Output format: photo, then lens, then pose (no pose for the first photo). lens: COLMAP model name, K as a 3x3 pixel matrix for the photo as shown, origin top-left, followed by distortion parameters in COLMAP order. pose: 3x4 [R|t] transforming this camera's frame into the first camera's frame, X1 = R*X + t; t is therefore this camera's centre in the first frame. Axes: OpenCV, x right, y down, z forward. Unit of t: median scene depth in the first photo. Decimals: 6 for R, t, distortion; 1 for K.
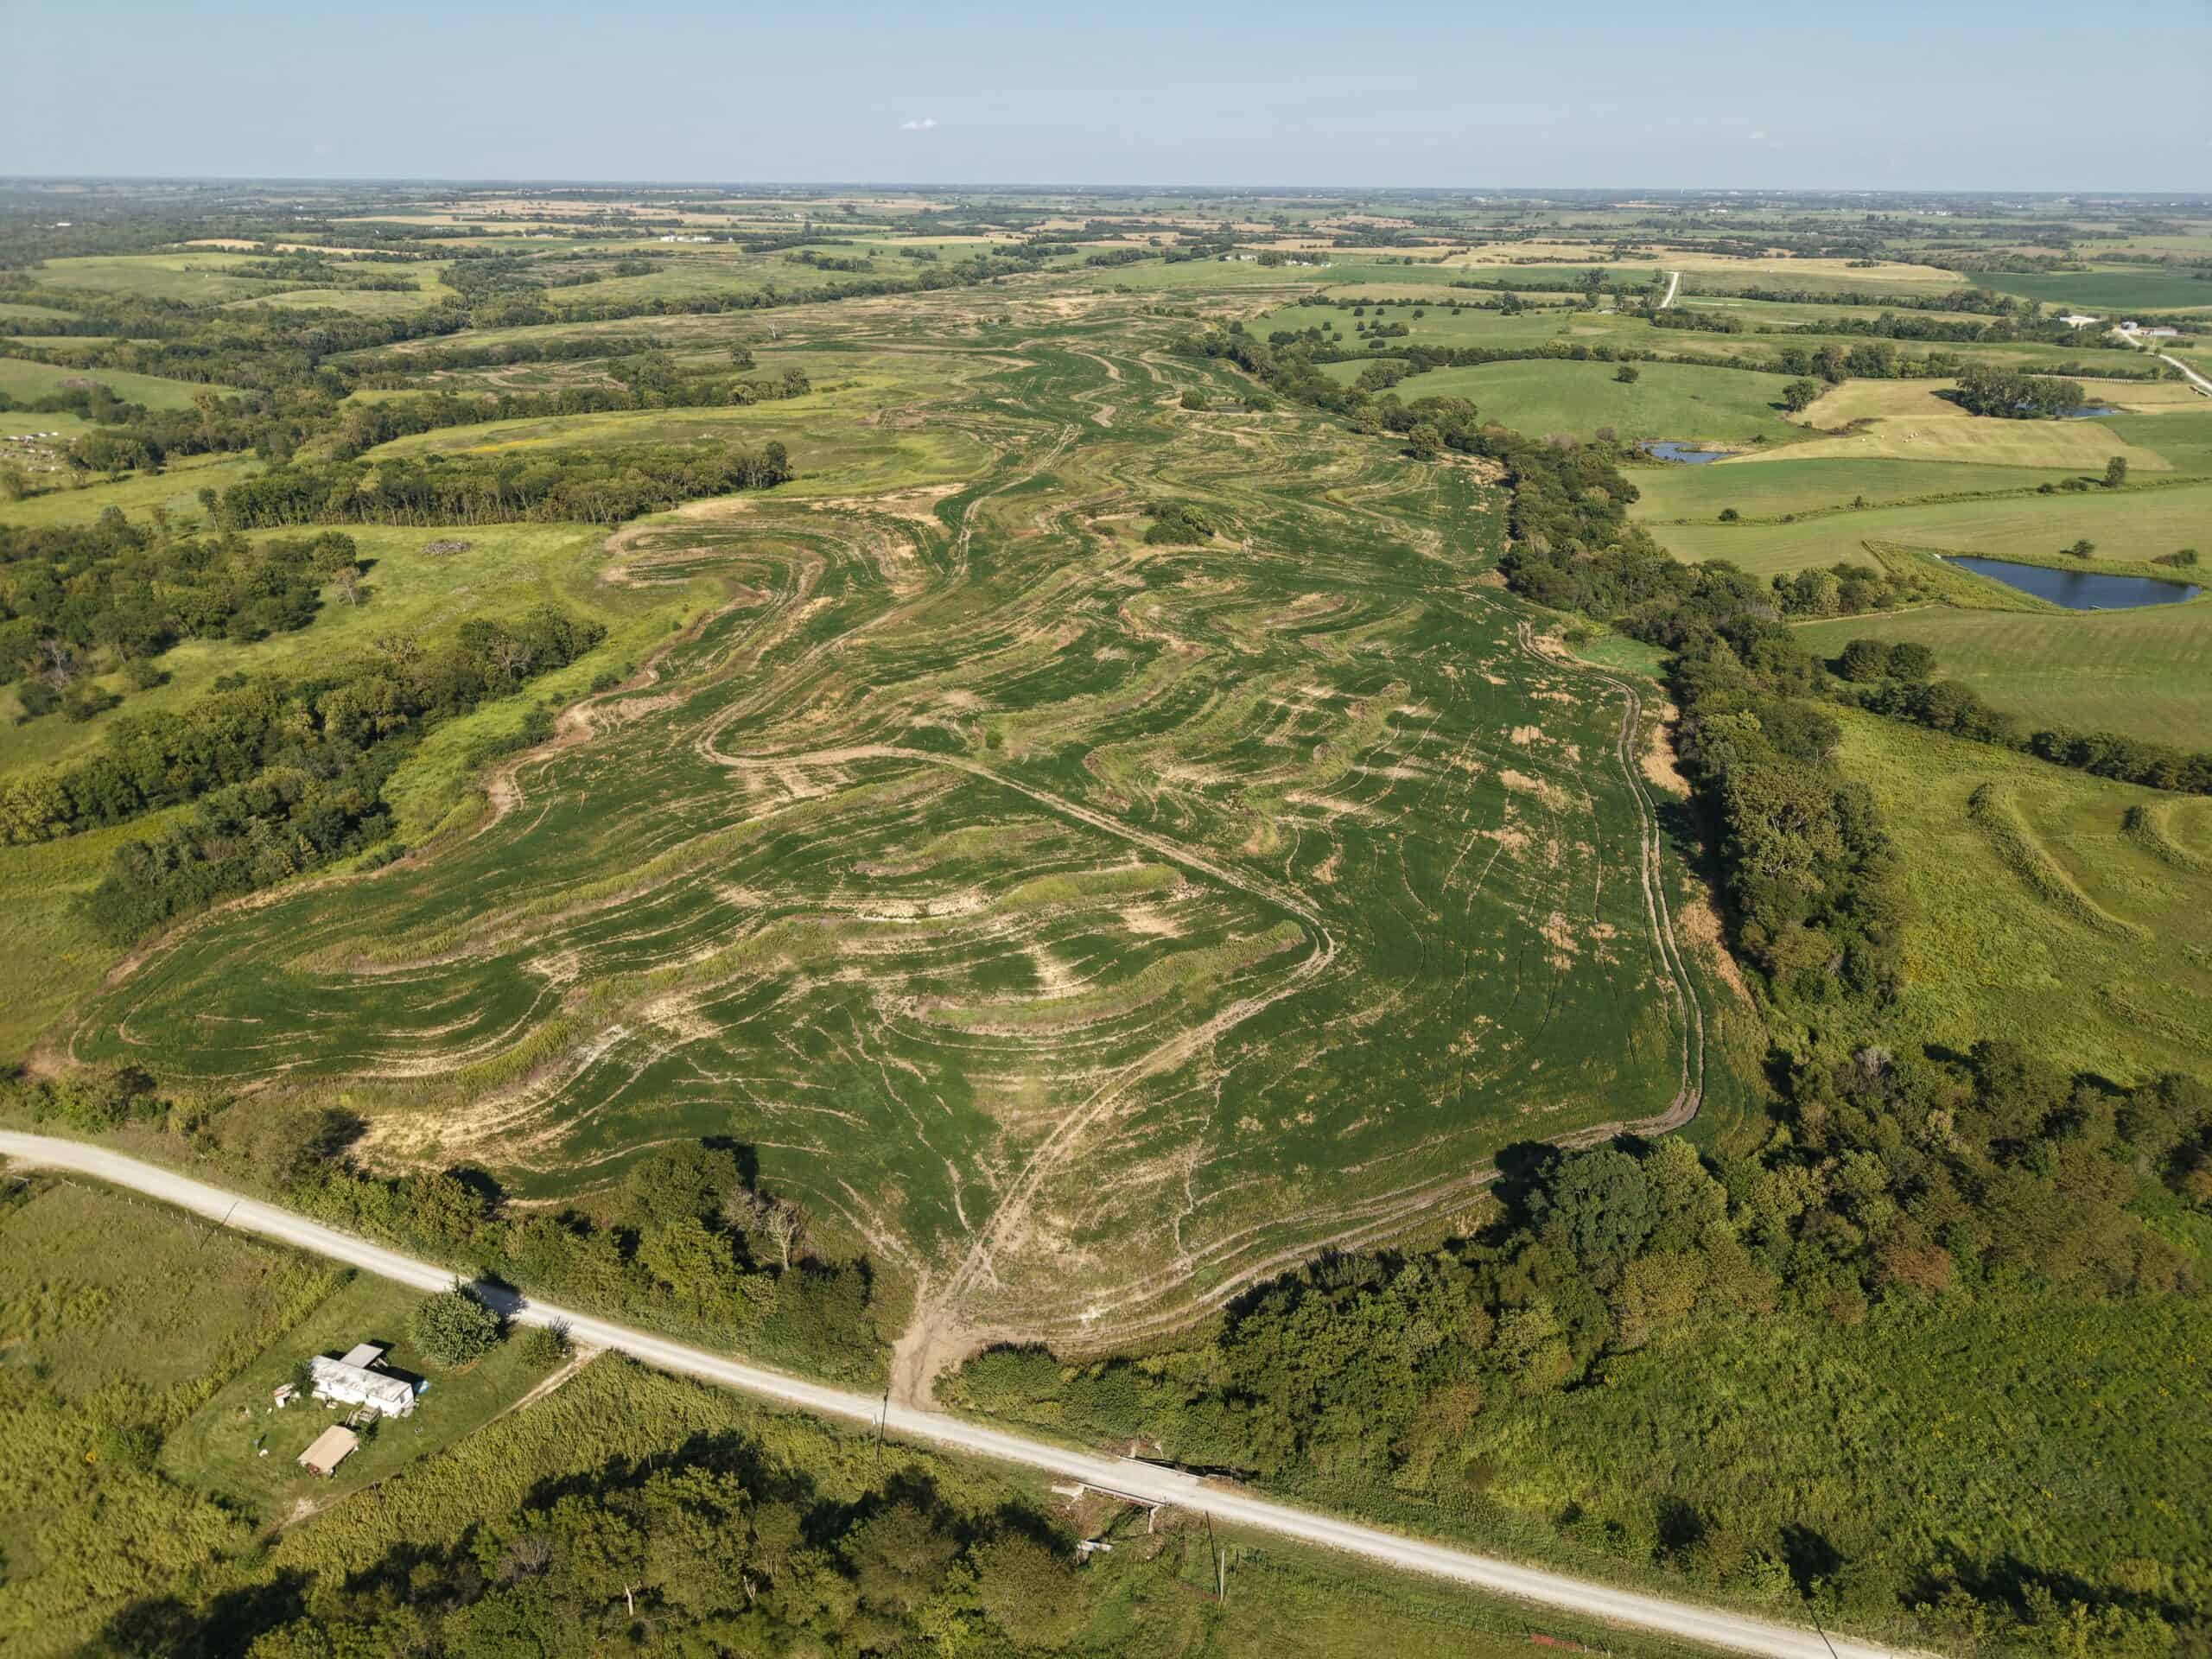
lens RADIAL K [[1495.3, 0, 1096.8], [0, 1495.3, 831.0], [0, 0, 1]] dist [0.023419, -0.018830]
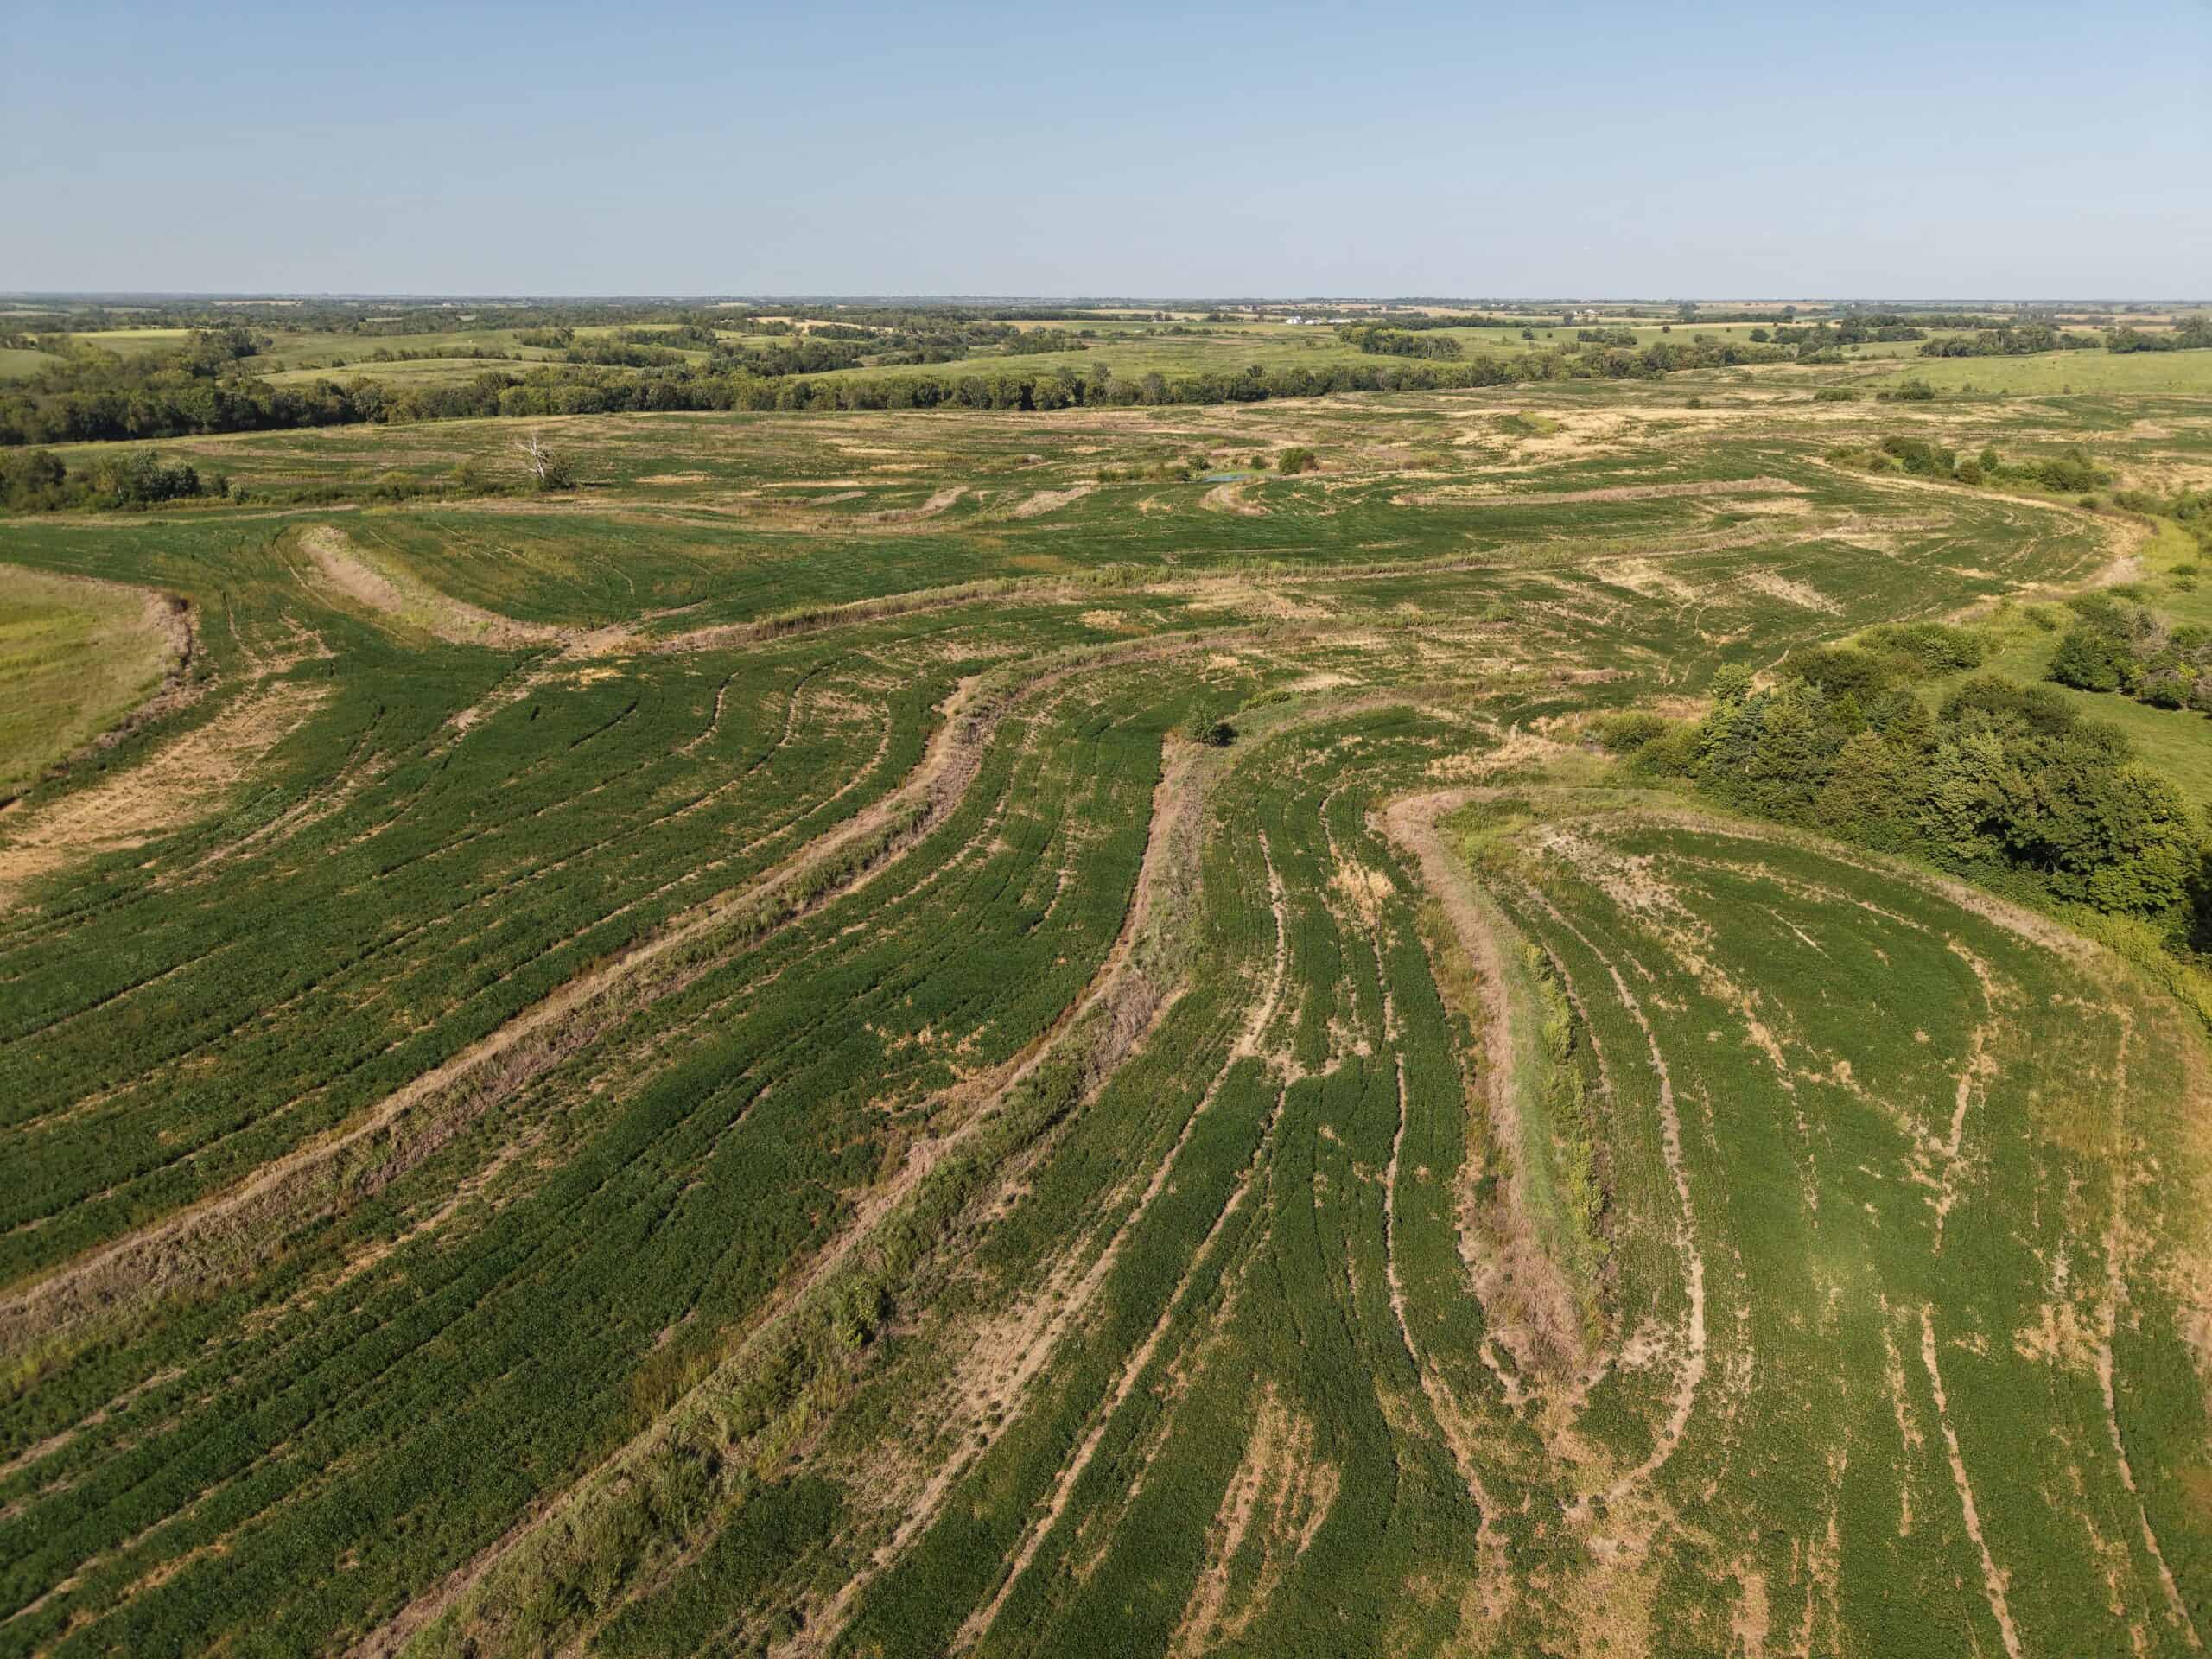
lens RADIAL K [[1495.3, 0, 1106.9], [0, 1495.3, 834.6], [0, 0, 1]] dist [0.023419, -0.018830]
pose [[0.850626, 0.175433, -0.495640, 0.182486], [-0.209156, 0.977798, -0.012863, -0.751368], [0.482379, 0.114608, 0.868433, 2.141798]]
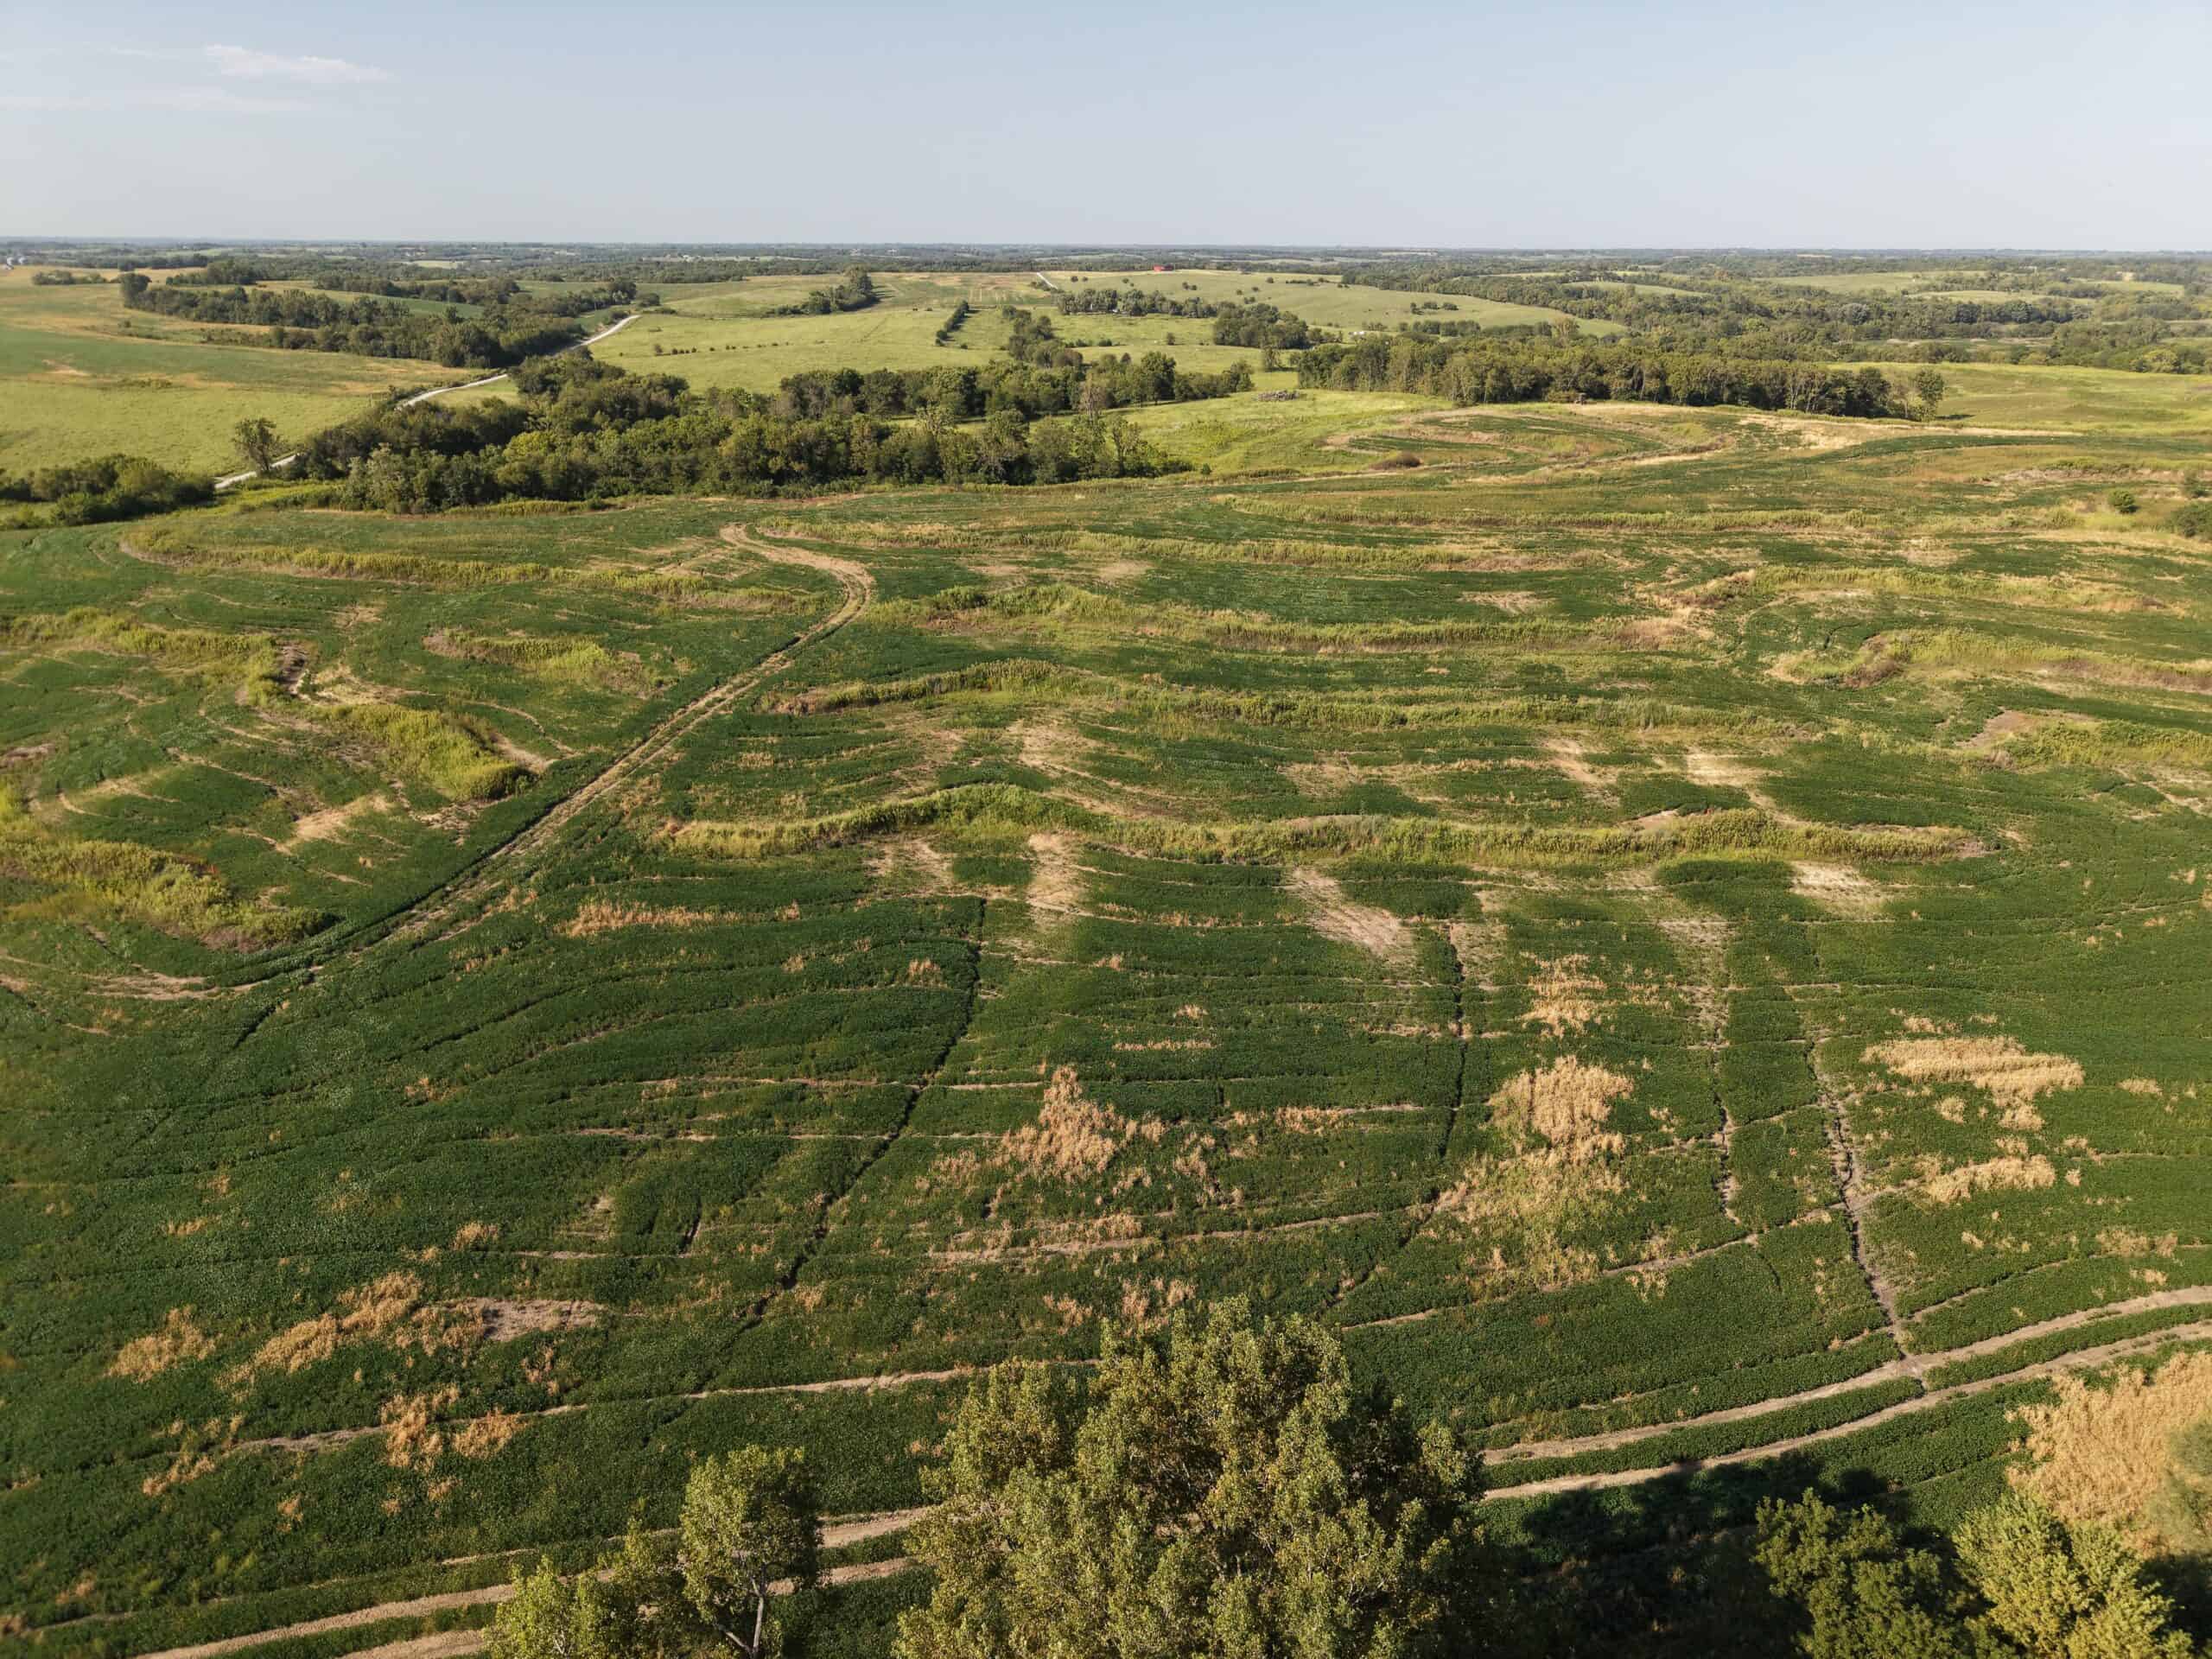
lens RADIAL K [[1495.3, 0, 1097.3], [0, 1495.3, 808.9], [0, 0, 1]] dist [0.023419, -0.018830]
pose [[0.427771, 0.318148, -0.846046, 0.392628], [-0.367661, 0.916322, 0.158681, -0.082124], [0.825735, 0.243179, 0.508946, 0.629758]]
